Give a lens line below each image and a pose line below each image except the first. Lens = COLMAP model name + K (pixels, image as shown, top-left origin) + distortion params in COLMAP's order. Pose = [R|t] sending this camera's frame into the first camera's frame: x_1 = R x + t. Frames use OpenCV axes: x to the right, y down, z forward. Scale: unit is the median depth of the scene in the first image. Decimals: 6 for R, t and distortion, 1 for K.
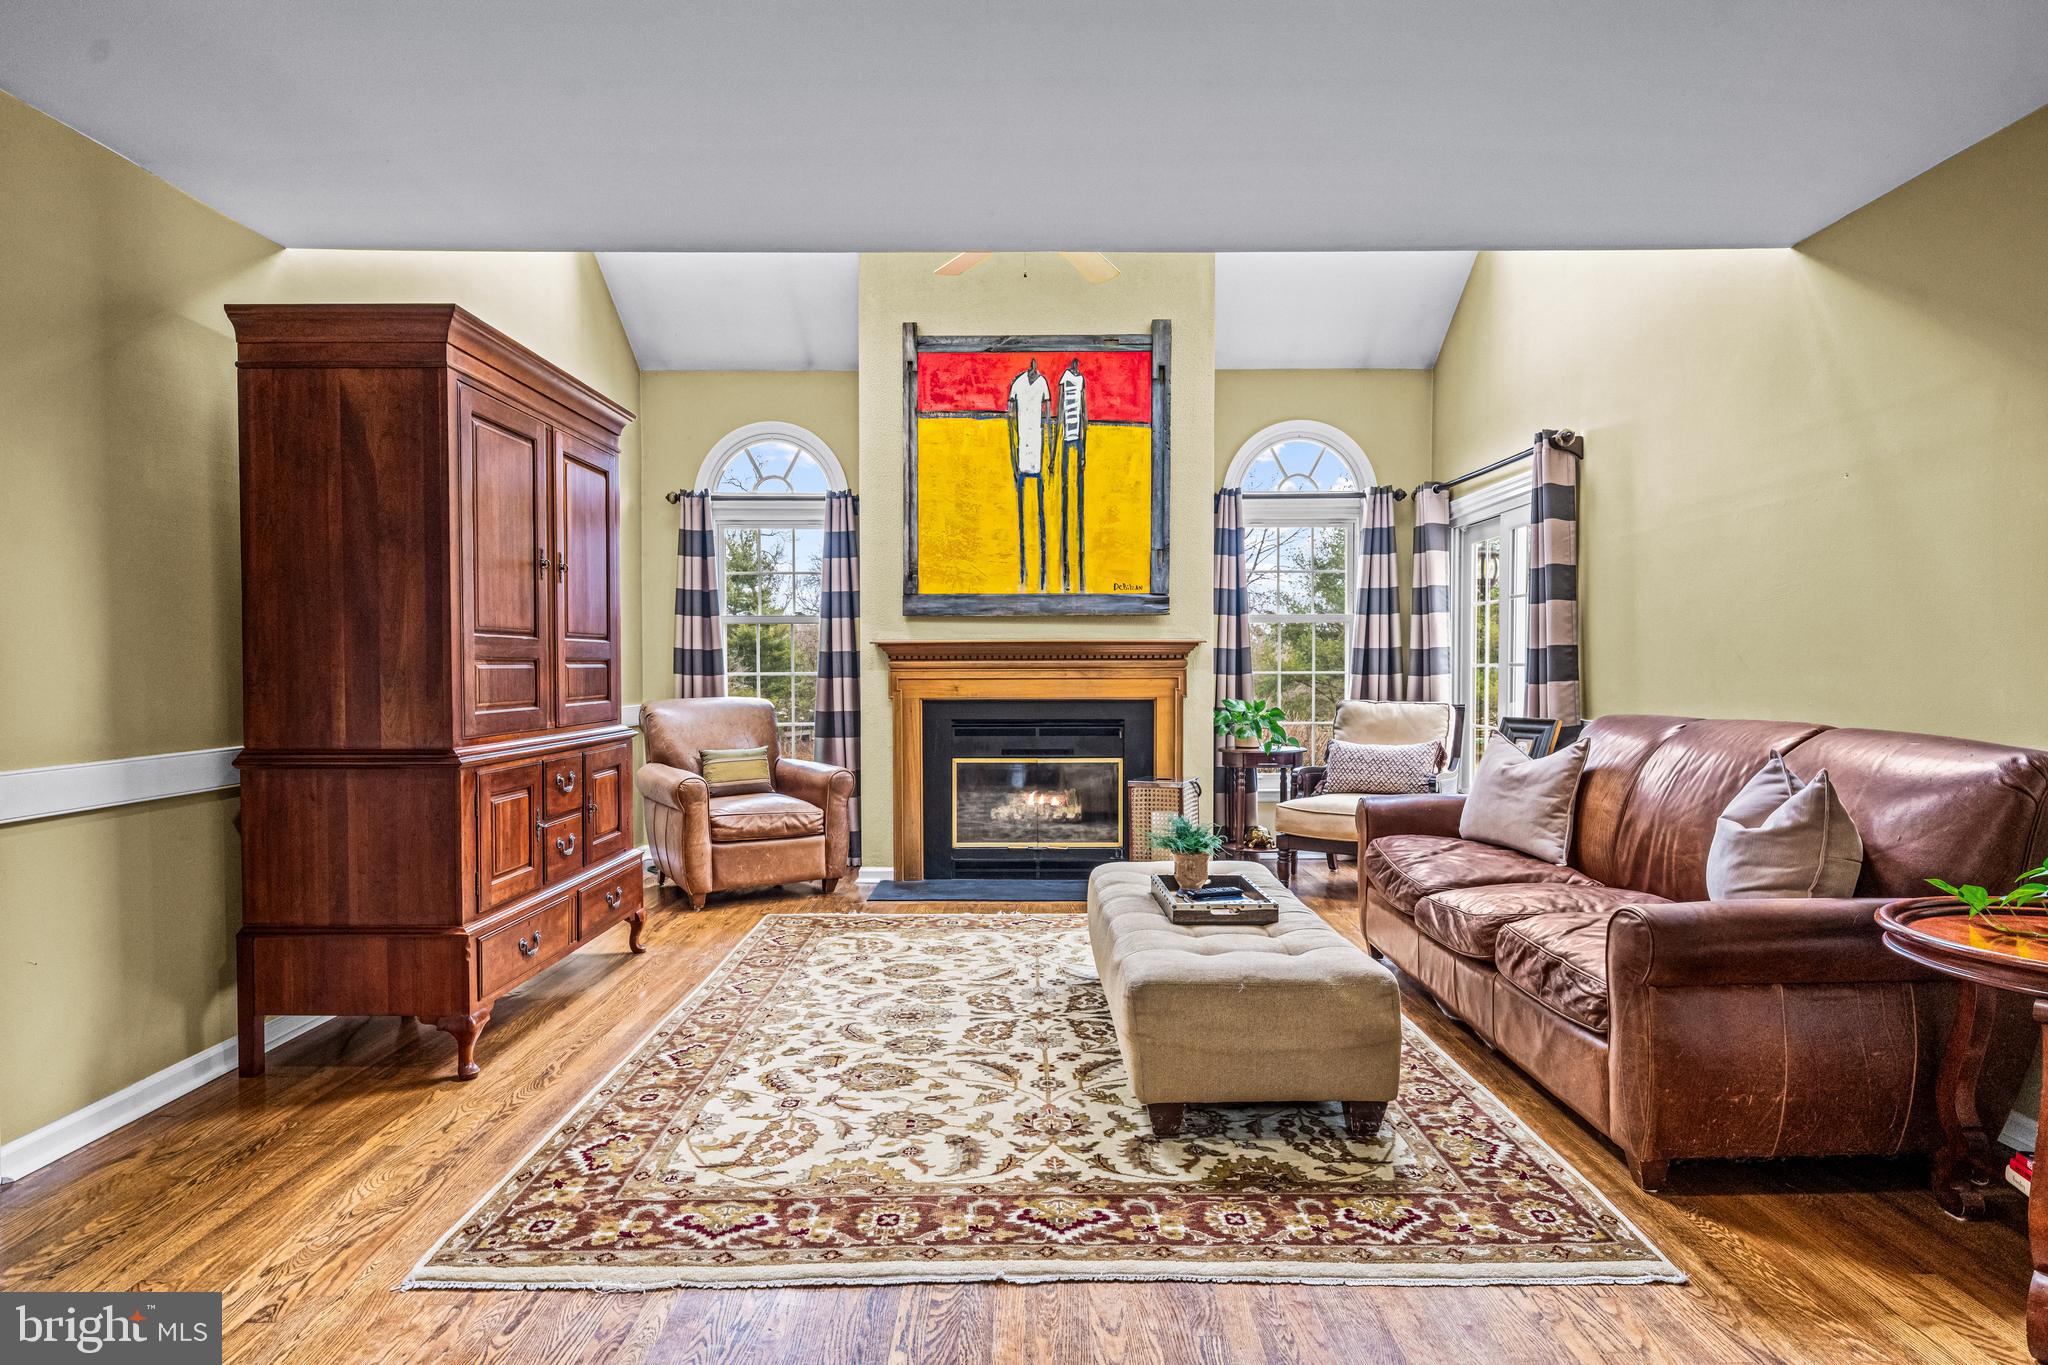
lens RADIAL K [[1097.0, 0, 1010.2], [0, 1097.0, 687.3], [0, 0, 1]] dist [-0.020709, 0.000018]
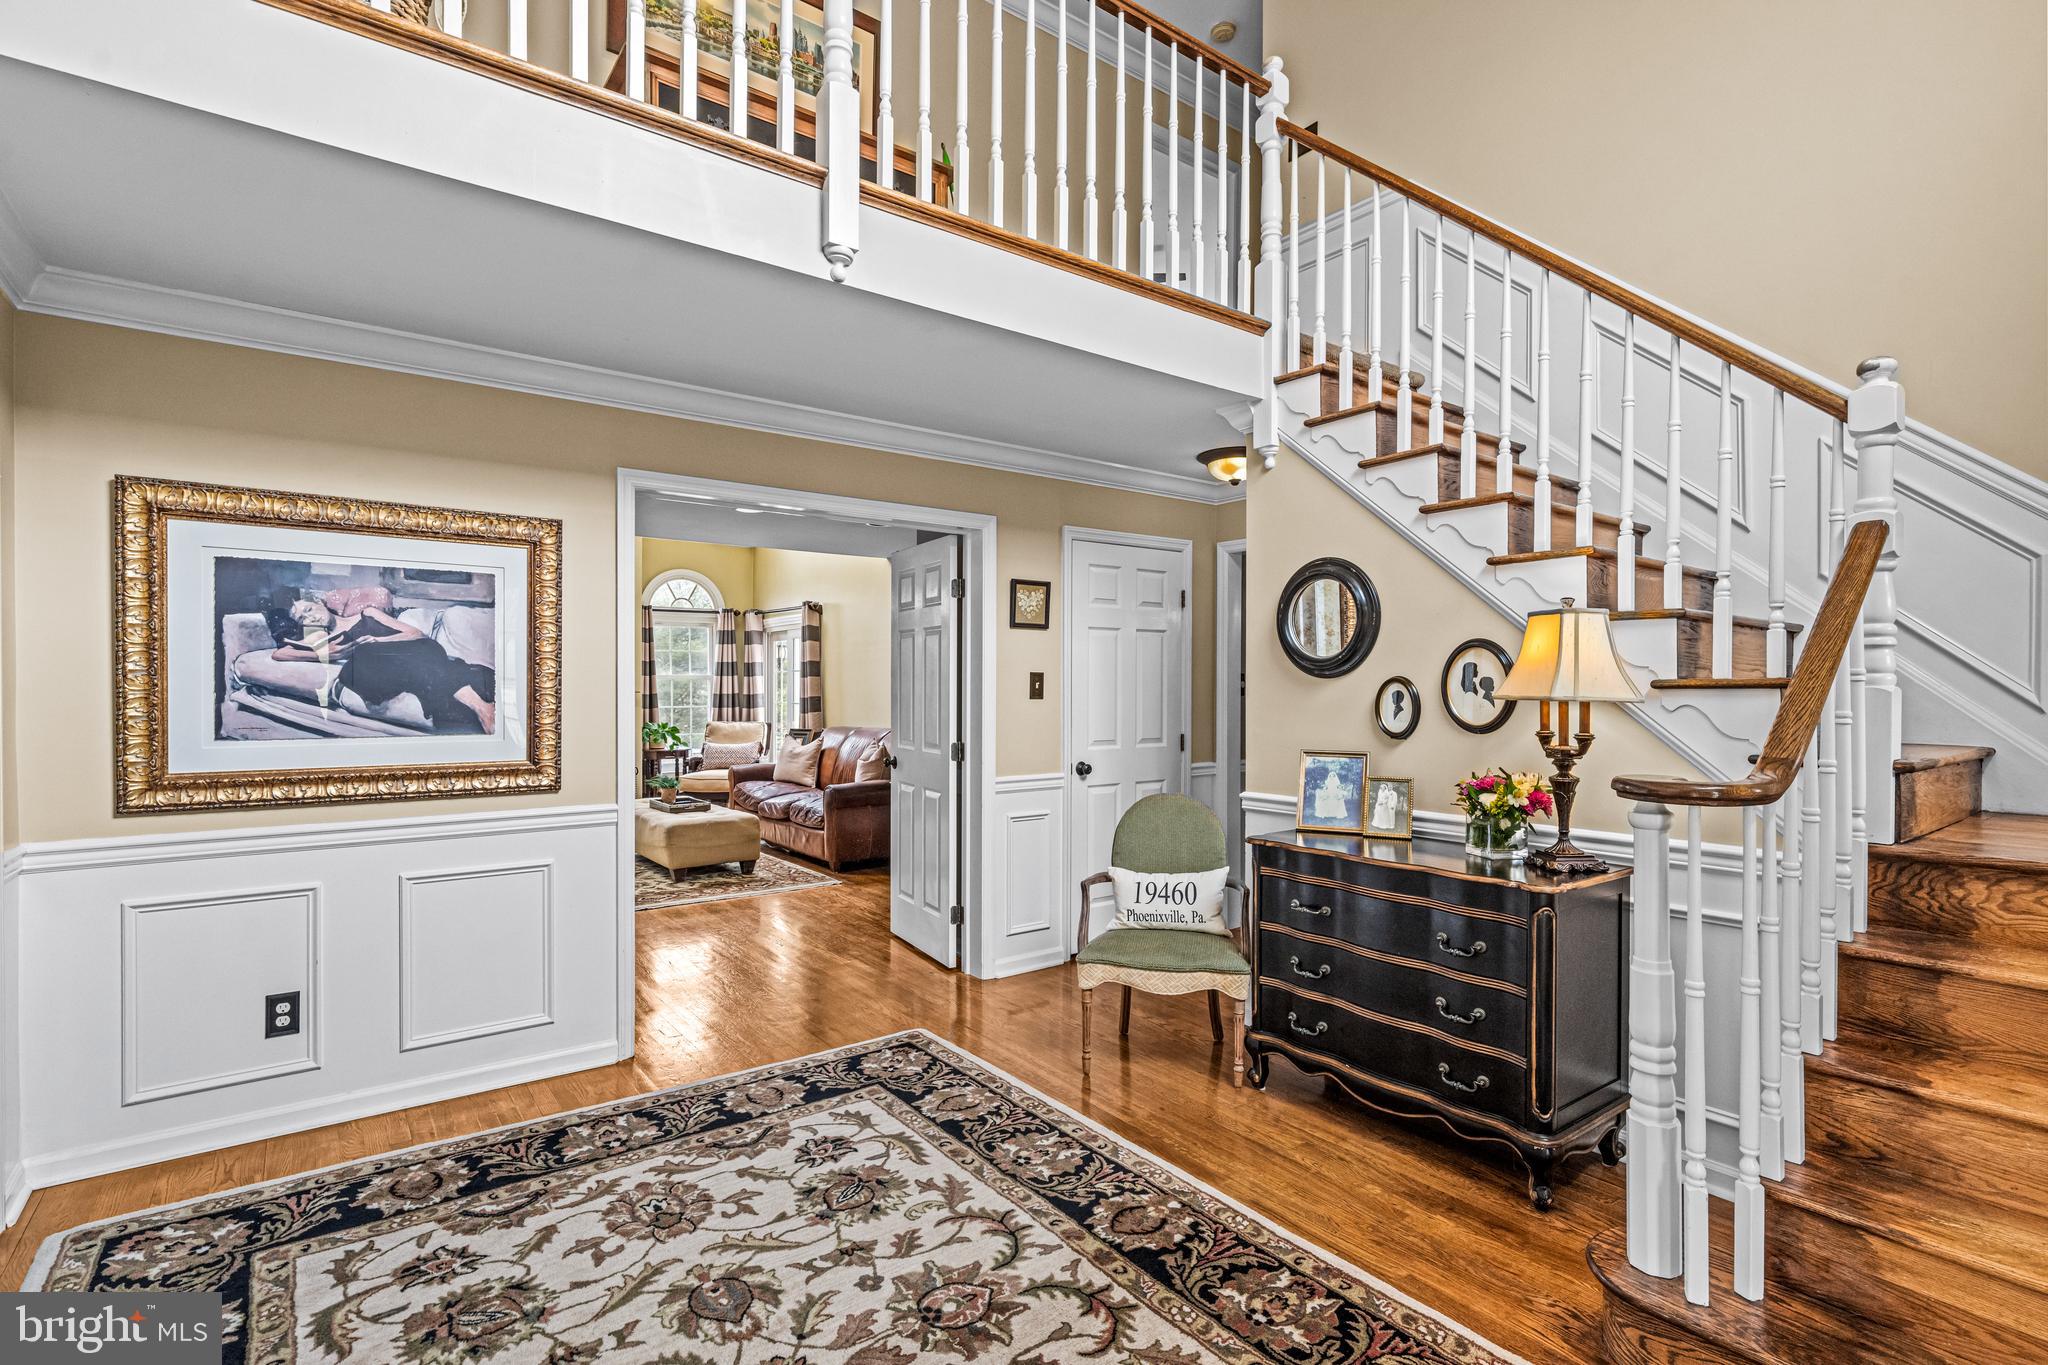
lens RADIAL K [[973.4, 0, 1049.0], [0, 973.4, 692.5], [0, 0, 1]] dist [0.002804, -0.000843]
pose [[0.772039, -0.002676, 0.635569, -0.543108], [0.009509, 0.999928, -0.007341, -0.035728], [-0.635504, 0.011712, 0.772009, -1.172483]]
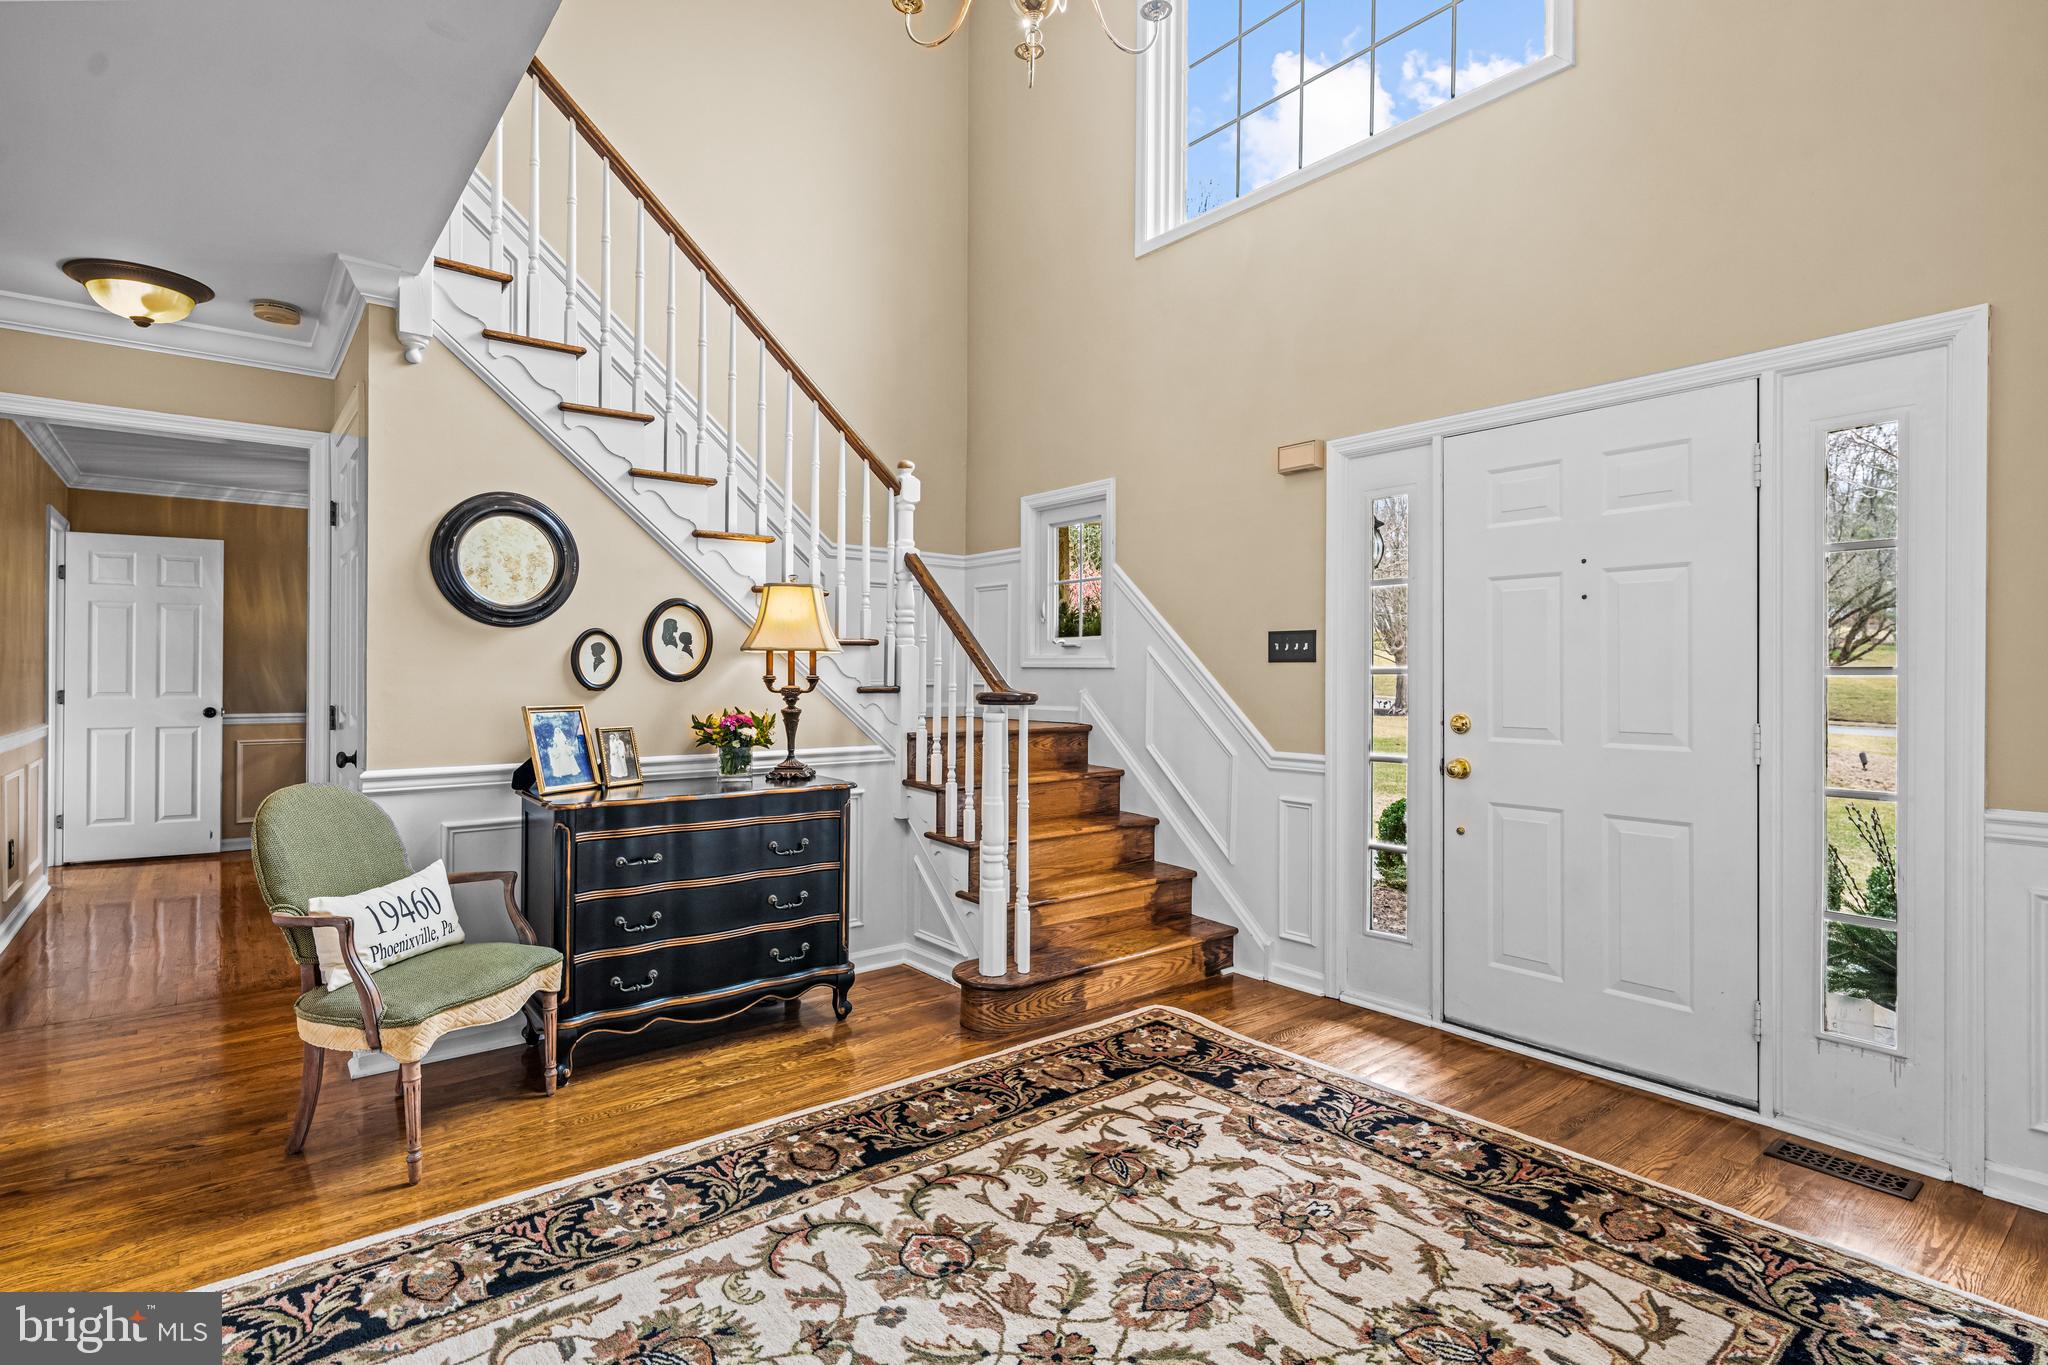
lens RADIAL K [[973.4, 0, 1033.3], [0, 973.4, 669.9], [0, 0, 1]] dist [0.002804, -0.000843]
pose [[-0.651449, -0.001289, 0.758691, -0.696119], [0.010804, 0.999881, 0.010976, -0.019140], [-0.758615, 0.015347, -0.651358, -0.289338]]
